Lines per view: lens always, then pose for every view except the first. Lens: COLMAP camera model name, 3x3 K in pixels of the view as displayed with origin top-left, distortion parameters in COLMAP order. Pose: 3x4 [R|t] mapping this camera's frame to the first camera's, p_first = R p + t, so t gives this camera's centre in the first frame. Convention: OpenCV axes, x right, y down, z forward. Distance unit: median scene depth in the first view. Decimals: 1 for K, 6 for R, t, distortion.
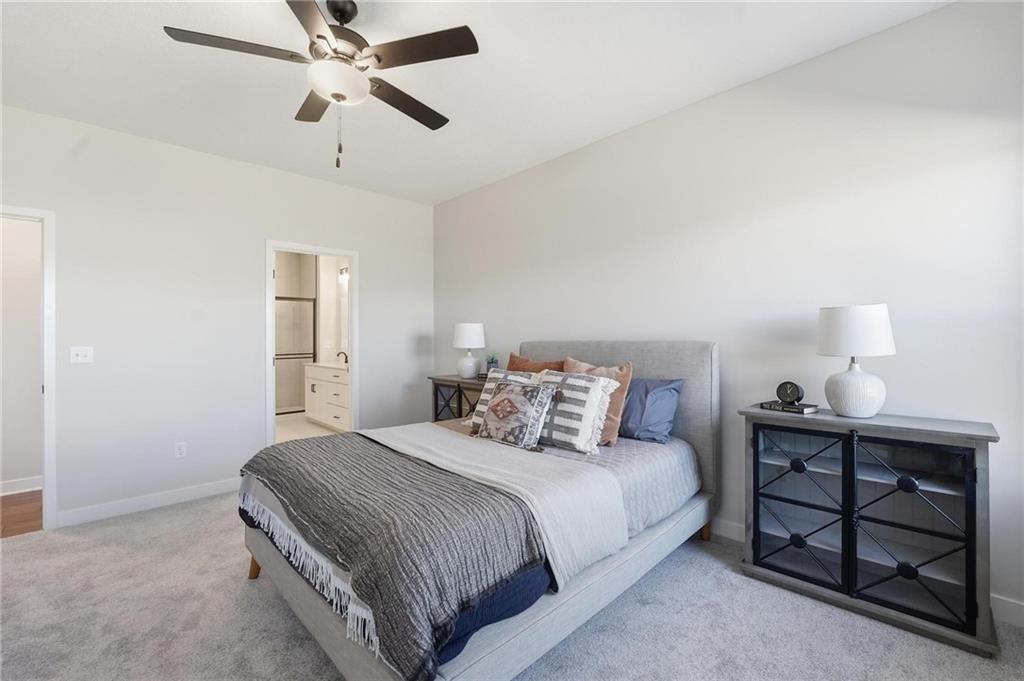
lens RADIAL K [[423.6, 0, 508.8], [0, 423.6, 341.0], [0, 0, 1]] dist [-0.027589, 0.002865]
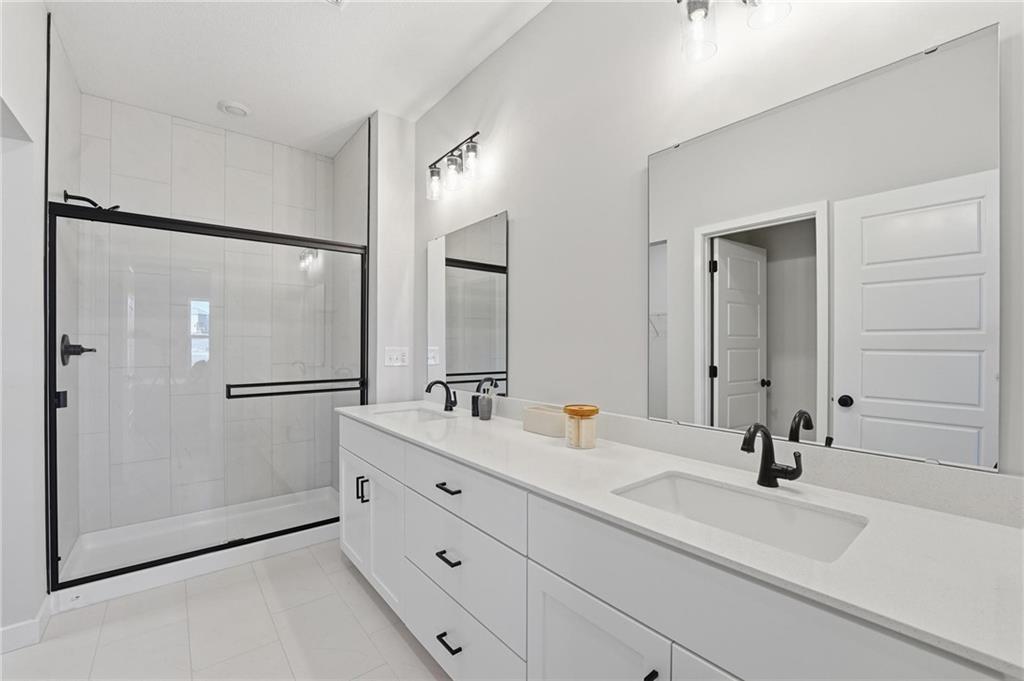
lens RADIAL K [[423.6, 0, 509.0], [0, 423.6, 341.1], [0, 0, 1]] dist [-0.027589, 0.002865]
pose [[0.996701, 0.013724, -0.079990, -0.290337], [-0.013130, 0.999882, 0.007957, -0.012214], [0.080090, -0.006881, 0.996764, 0.607876]]
